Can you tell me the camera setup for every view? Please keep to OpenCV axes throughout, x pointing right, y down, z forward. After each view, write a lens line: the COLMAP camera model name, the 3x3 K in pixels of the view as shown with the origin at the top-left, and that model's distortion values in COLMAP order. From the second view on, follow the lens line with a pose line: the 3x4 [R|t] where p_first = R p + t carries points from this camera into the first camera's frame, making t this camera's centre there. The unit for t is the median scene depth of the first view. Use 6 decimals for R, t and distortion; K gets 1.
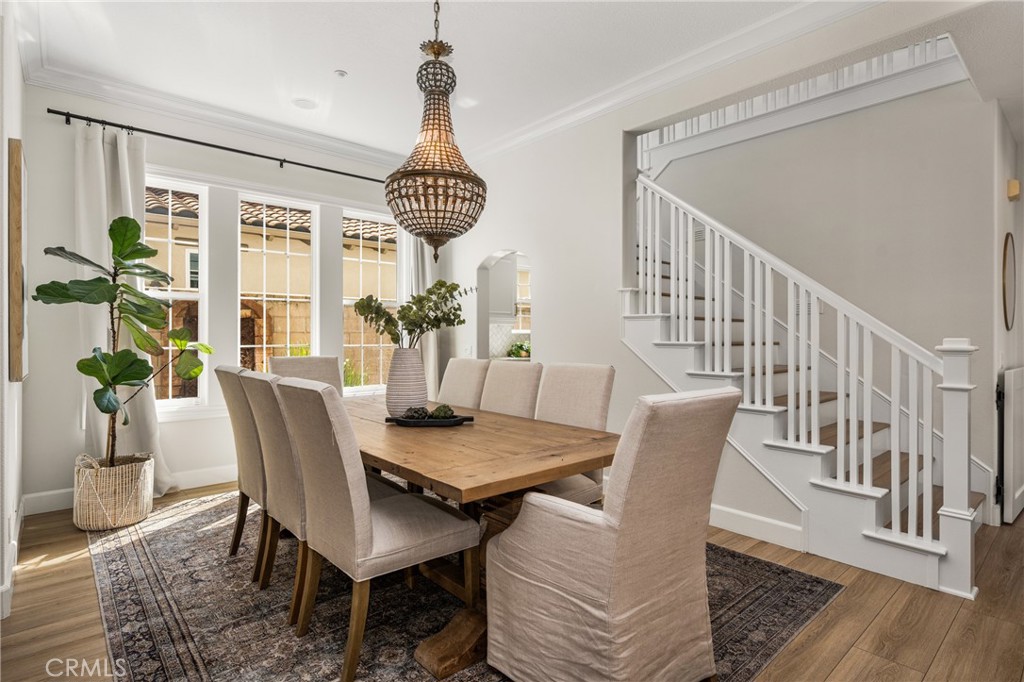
lens RADIAL K [[513.2, 0, 515.5], [0, 513.2, 341.1], [0, 0, 1]] dist [0.015167, -0.000683]
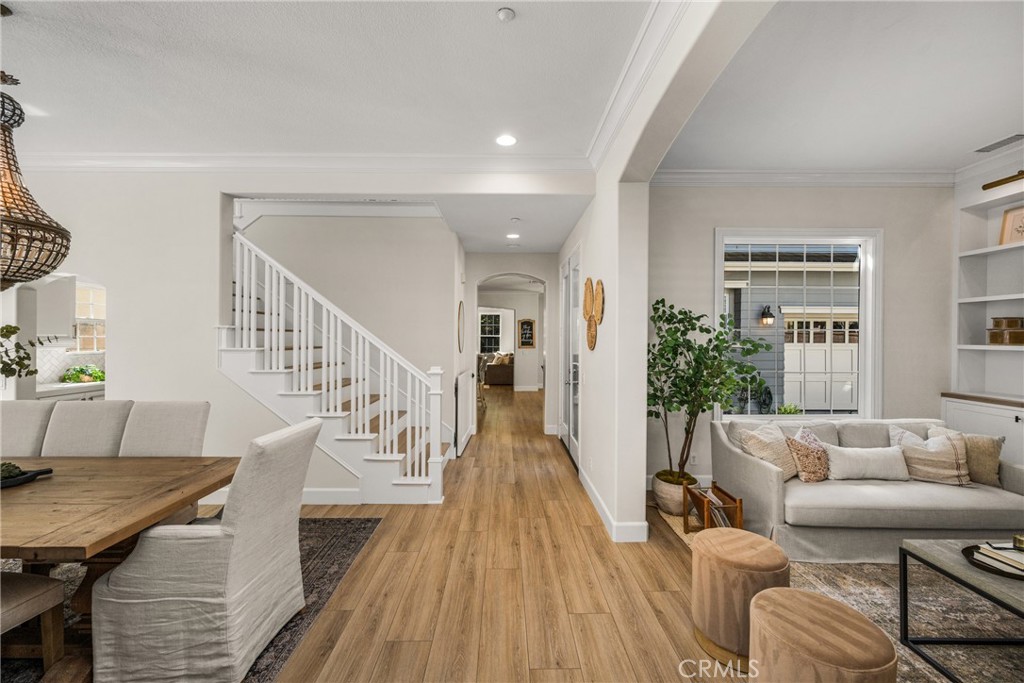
lens RADIAL K [[410.4, 0, 515.2], [0, 410.4, 344.0], [0, 0, 1]] dist [-0.009408, 0.001395]
pose [[0.643974, 0.003426, 0.765040, -0.099868], [-0.007404, 0.999971, 0.001754, -0.093266], [-0.765012, -0.006794, 0.643980, -0.171341]]
